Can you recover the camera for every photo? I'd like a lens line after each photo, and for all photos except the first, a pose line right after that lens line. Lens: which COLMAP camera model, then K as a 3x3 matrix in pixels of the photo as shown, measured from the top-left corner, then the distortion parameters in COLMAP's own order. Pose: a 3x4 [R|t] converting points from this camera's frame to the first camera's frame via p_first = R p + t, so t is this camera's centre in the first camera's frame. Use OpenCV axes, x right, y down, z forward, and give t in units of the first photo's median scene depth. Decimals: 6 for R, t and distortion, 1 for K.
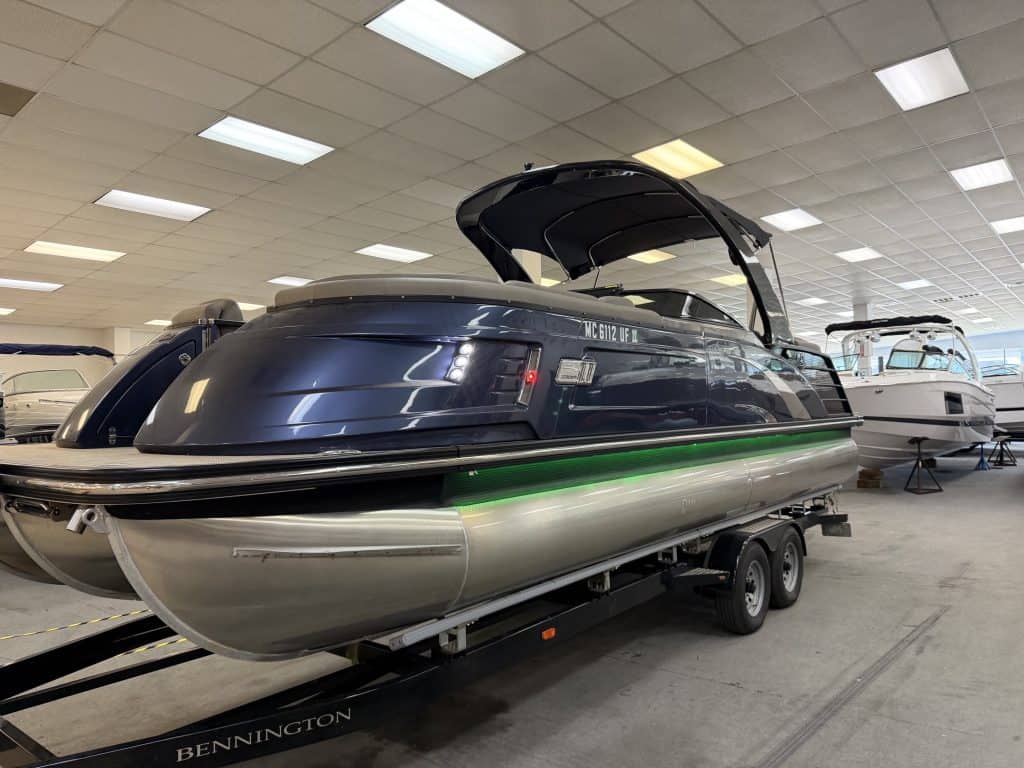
lens RADIAL K [[695.7, 0, 512.0], [0, 695.7, 384.0], [0, 0, 1]] dist [0.065142, -0.090593]
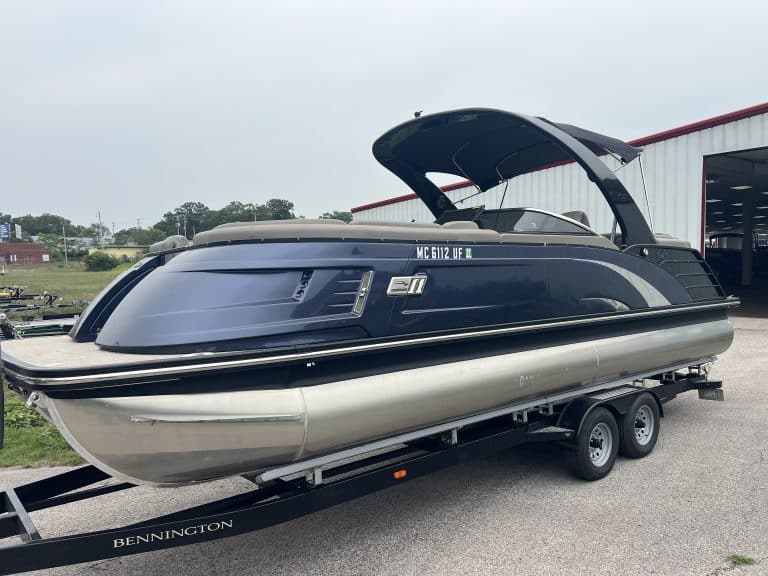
lens RADIAL K [[547.2, 0, 384.0], [0, 547.2, 288.0], [0, 0, 1]] dist [0.027075, -0.000685]
pose [[0.977876, -0.006833, -0.209075, 0.241501], [0.018045, 0.998496, 0.051768, -0.061186], [0.208407, -0.054395, 0.976528, -0.033652]]
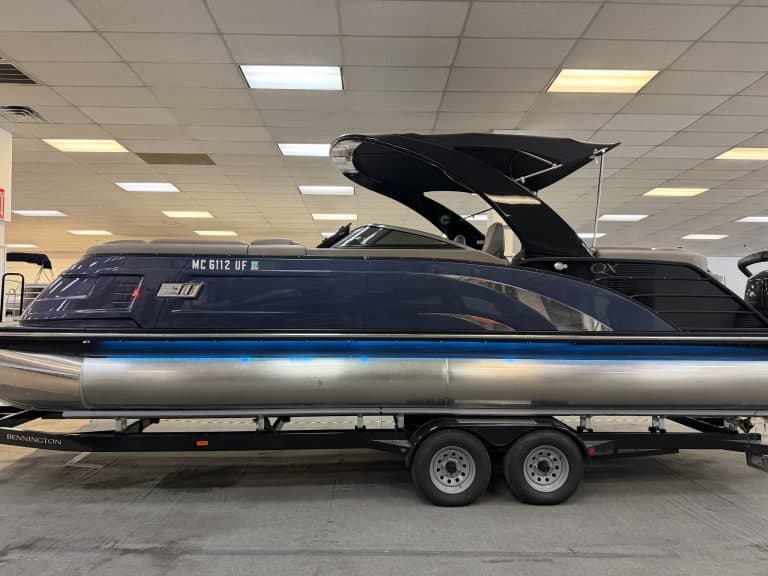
lens RADIAL K [[521.8, 0, 384.0], [0, 521.8, 288.0], [0, 0, 1]] dist [0.065142, -0.090593]
pose [[0.680287, 0.004783, -0.732930, 1.242900], [0.003814, 0.999942, 0.010066, -0.030170], [0.732936, -0.009644, 0.680230, 0.440780]]
